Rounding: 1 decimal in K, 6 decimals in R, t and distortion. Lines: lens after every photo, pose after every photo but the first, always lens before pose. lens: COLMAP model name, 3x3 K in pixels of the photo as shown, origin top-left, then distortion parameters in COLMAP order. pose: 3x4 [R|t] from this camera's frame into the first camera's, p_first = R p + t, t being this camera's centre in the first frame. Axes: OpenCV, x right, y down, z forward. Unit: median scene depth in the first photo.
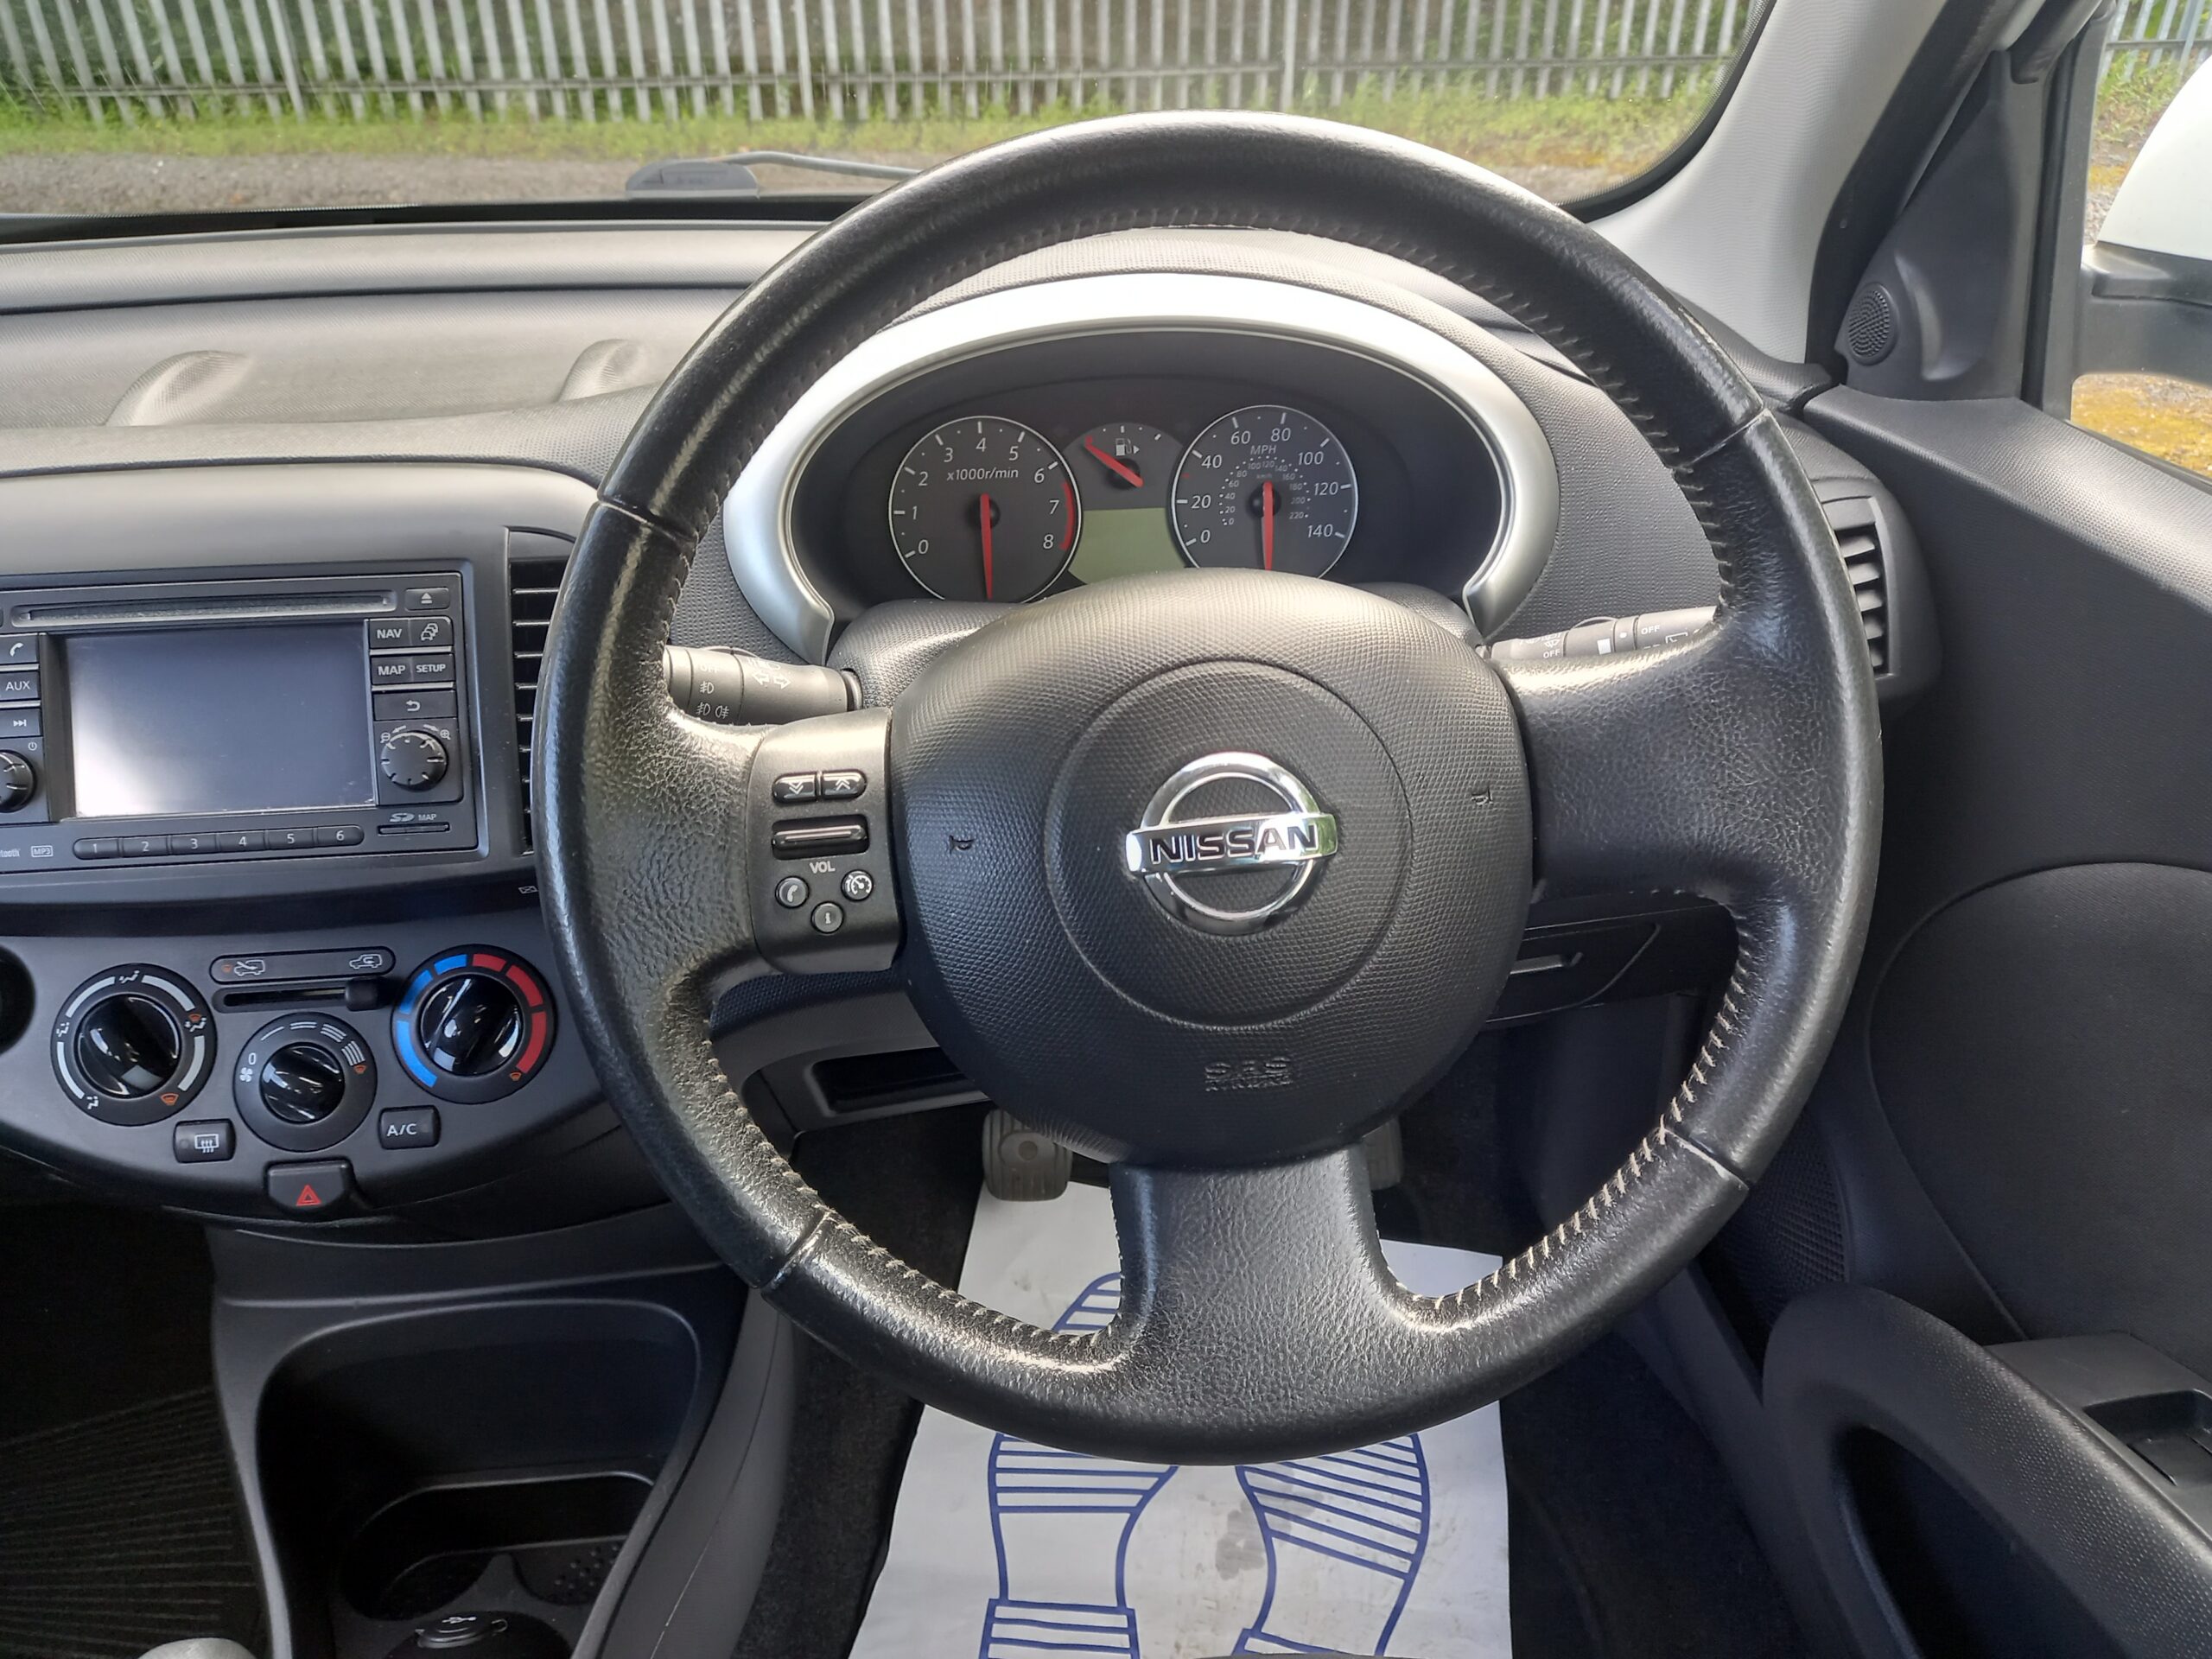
lens RADIAL K [[1643.9, 0, 1108.2], [0, 1643.9, 836.1], [0, 0, 1]] dist [0.070006, -0.088503]
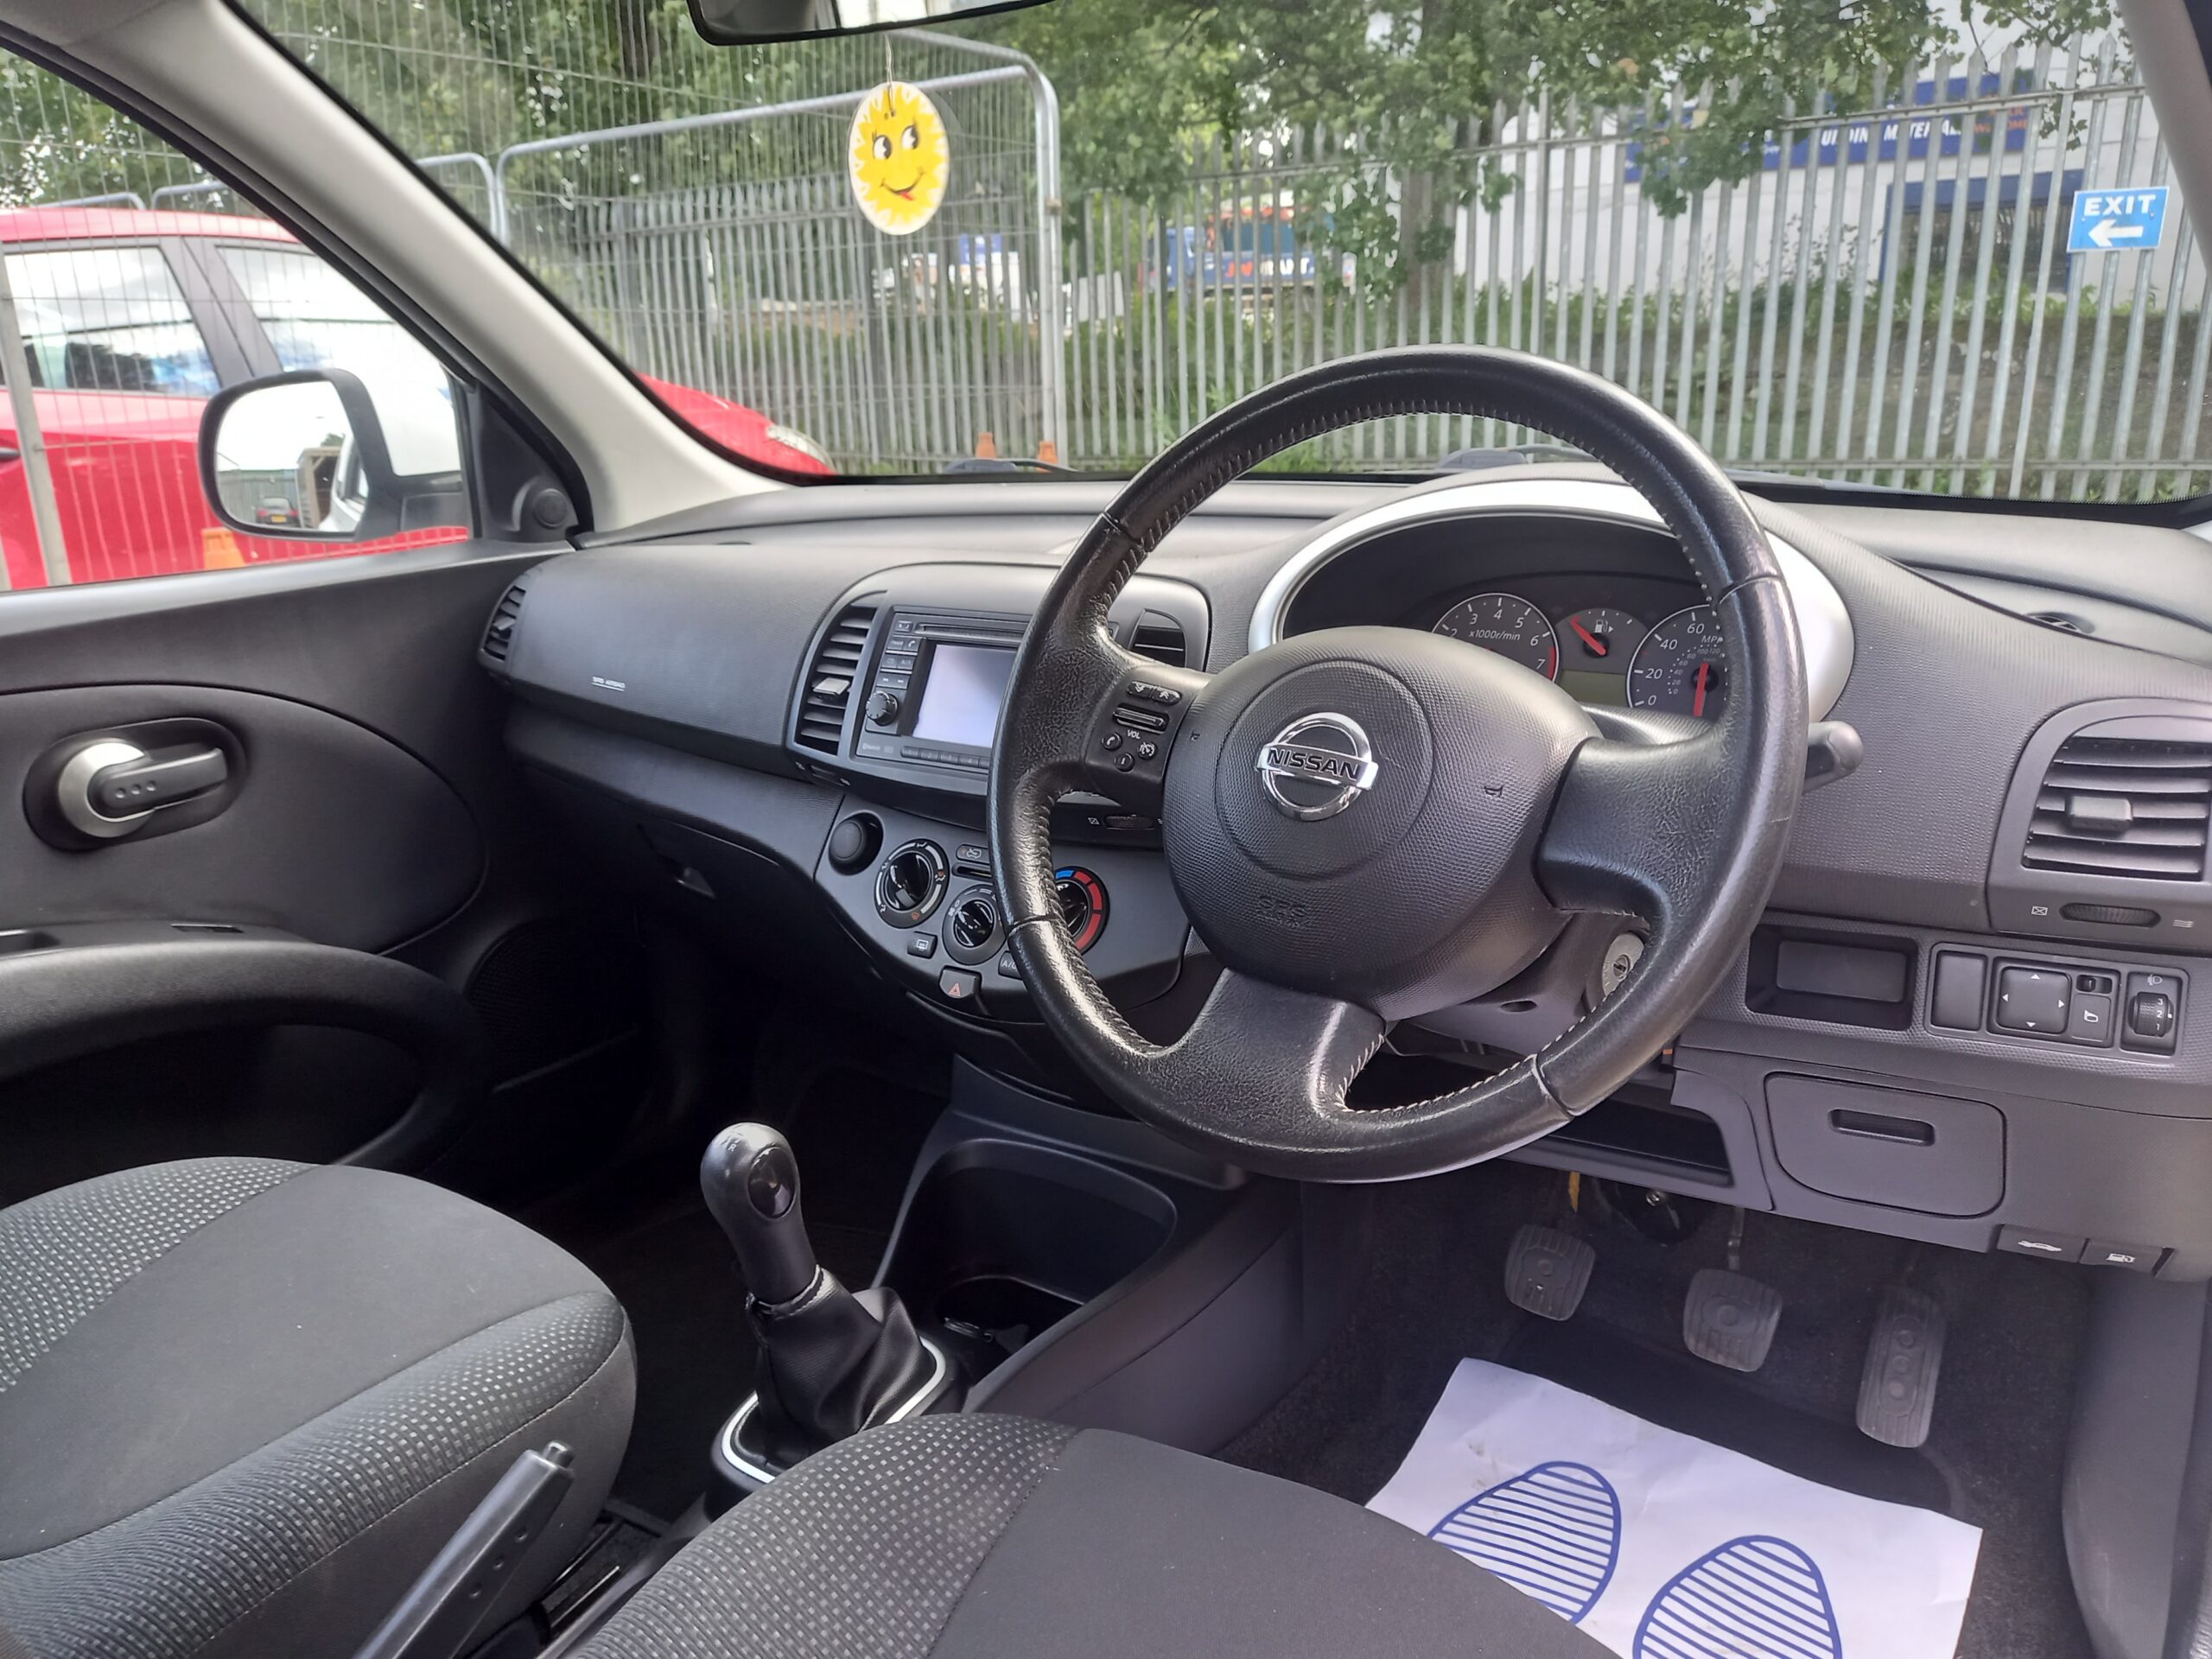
lens RADIAL K [[1654.0, 0, 1107.2], [0, 1654.0, 849.3], [0, 0, 1]] dist [0.067912, -0.081475]
pose [[0.768235, 0.175473, -0.615649, 0.554330], [-0.297170, 0.949555, -0.100180, 0.181893], [0.567013, 0.259914, 0.781627, -0.209362]]
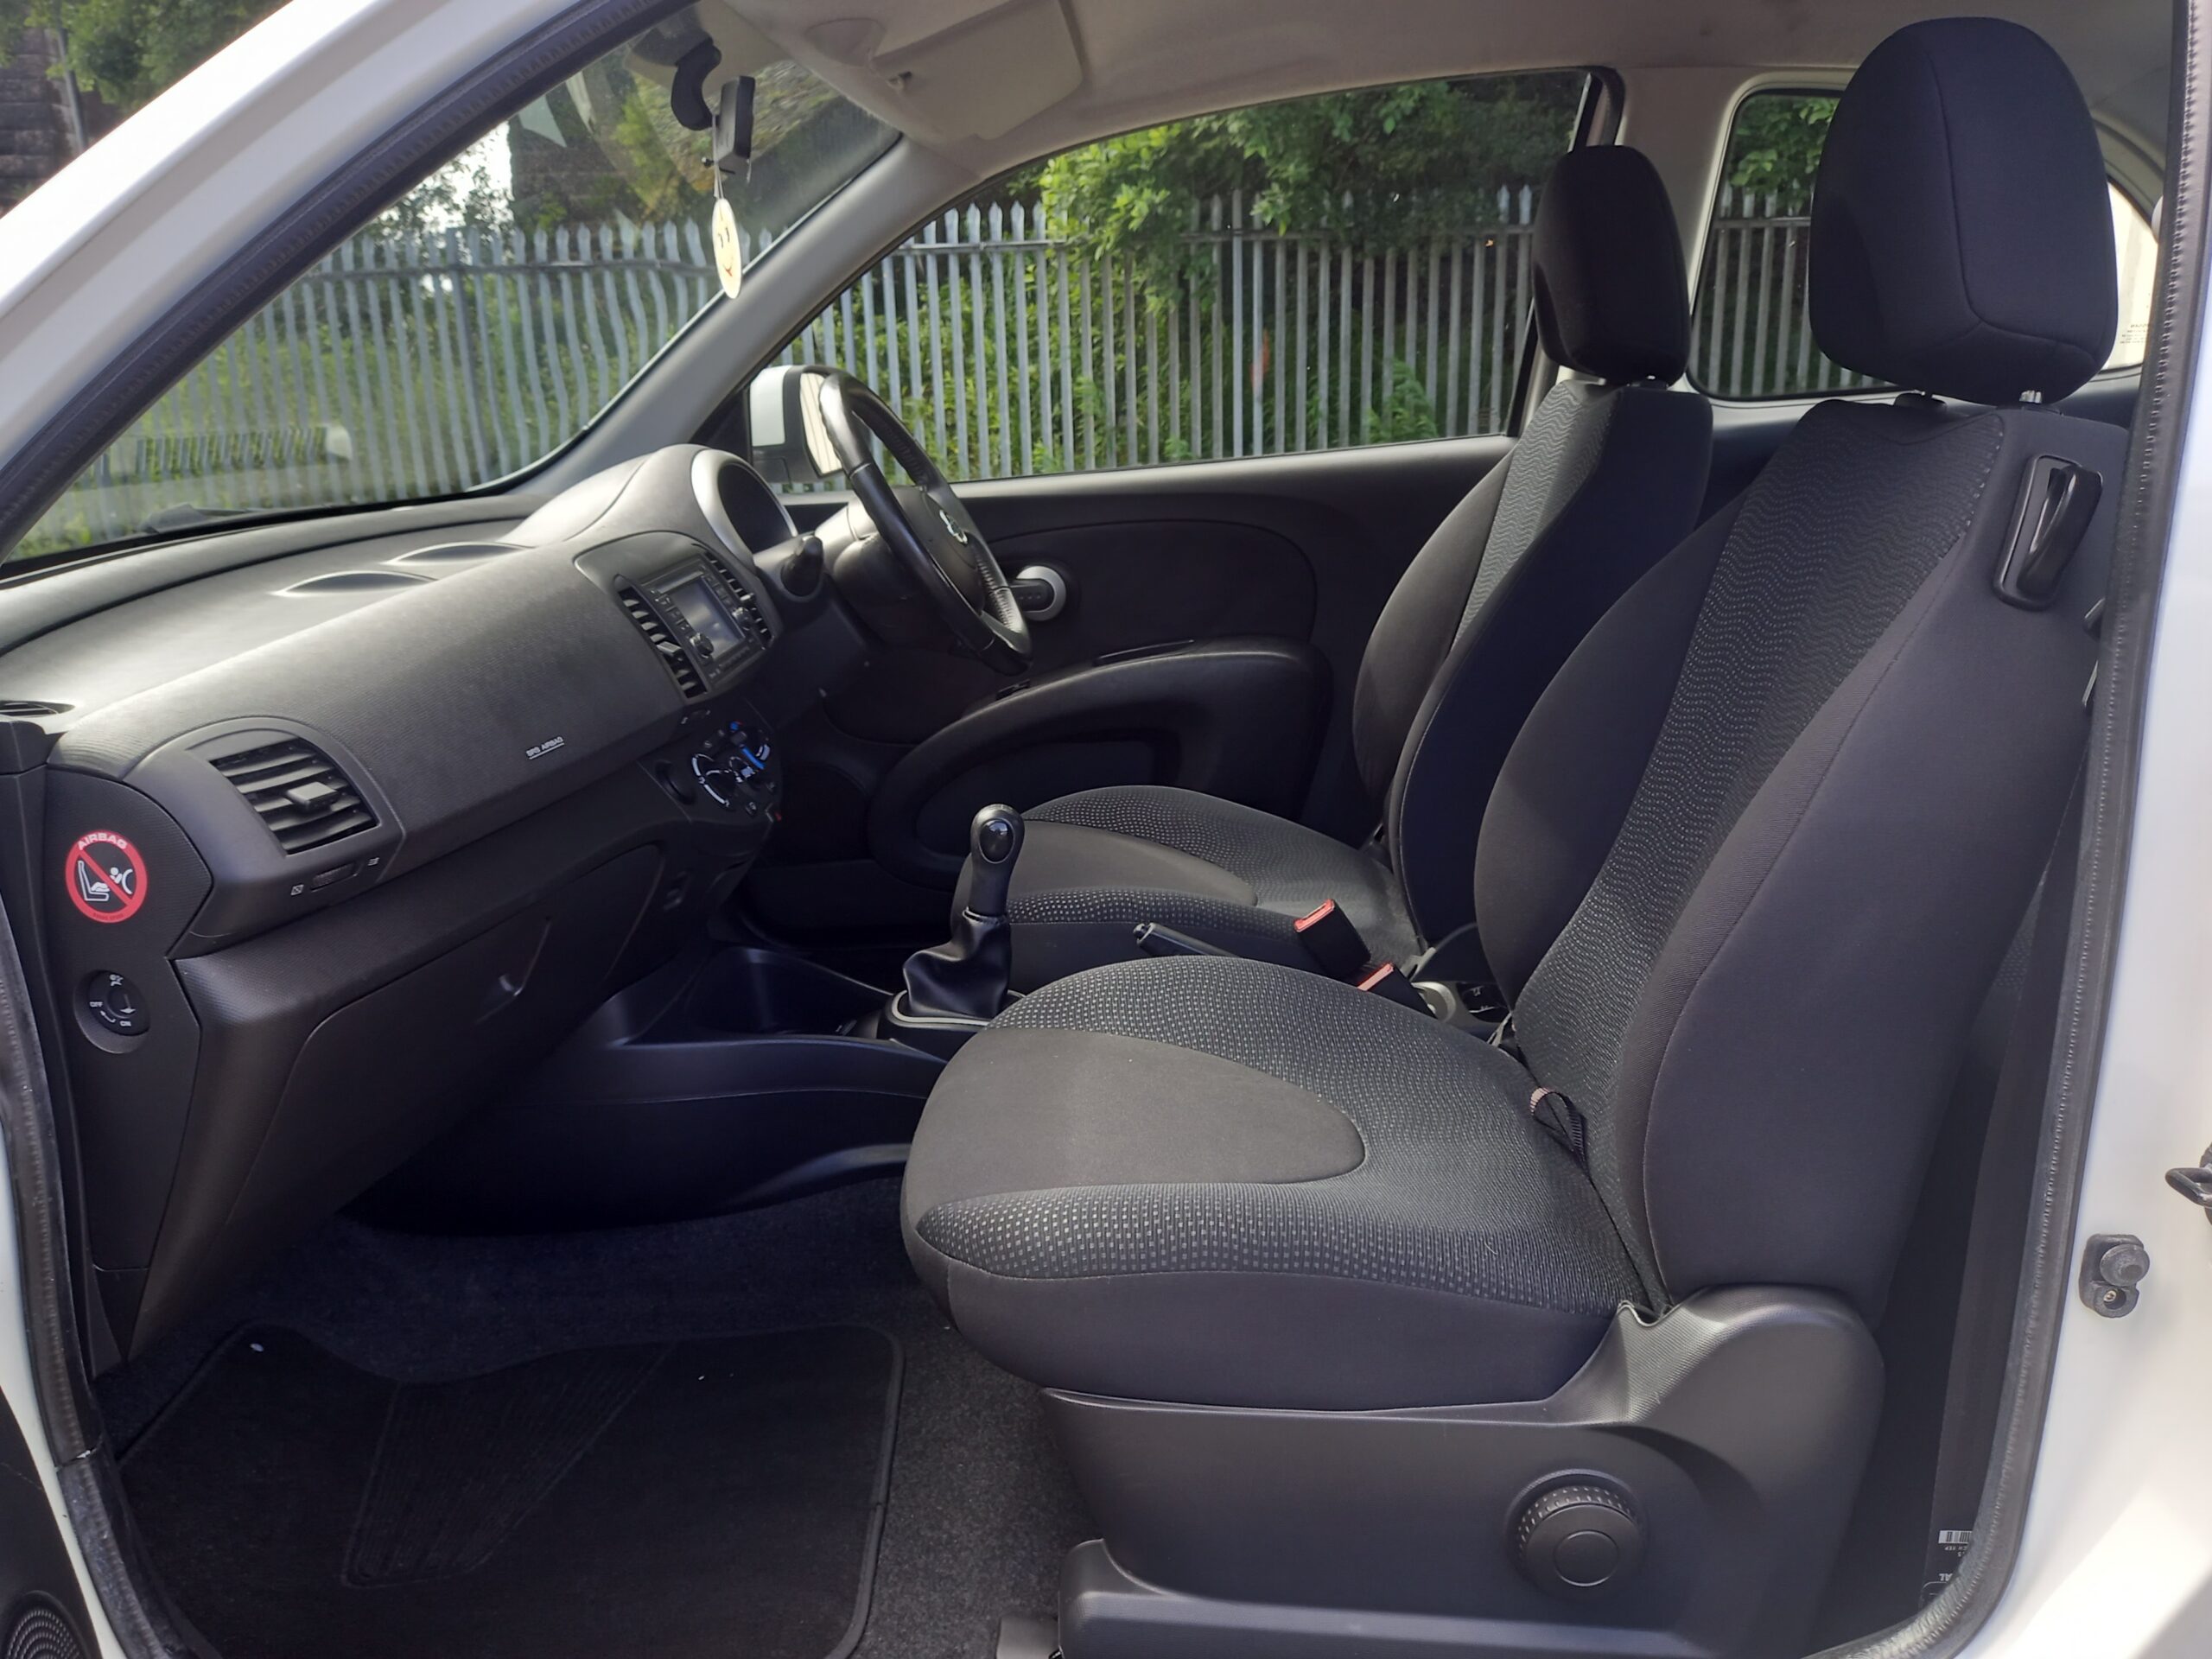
lens RADIAL K [[1632.4, 0, 1092.1], [0, 1632.4, 831.8], [0, 0, 1]] dist [0.079924, -0.087627]
pose [[0.130926, -0.273092, 0.953037, -2.357867], [0.546802, 0.821762, 0.160357, 0.094625], [-0.826962, 0.500127, 0.256918, 0.039307]]
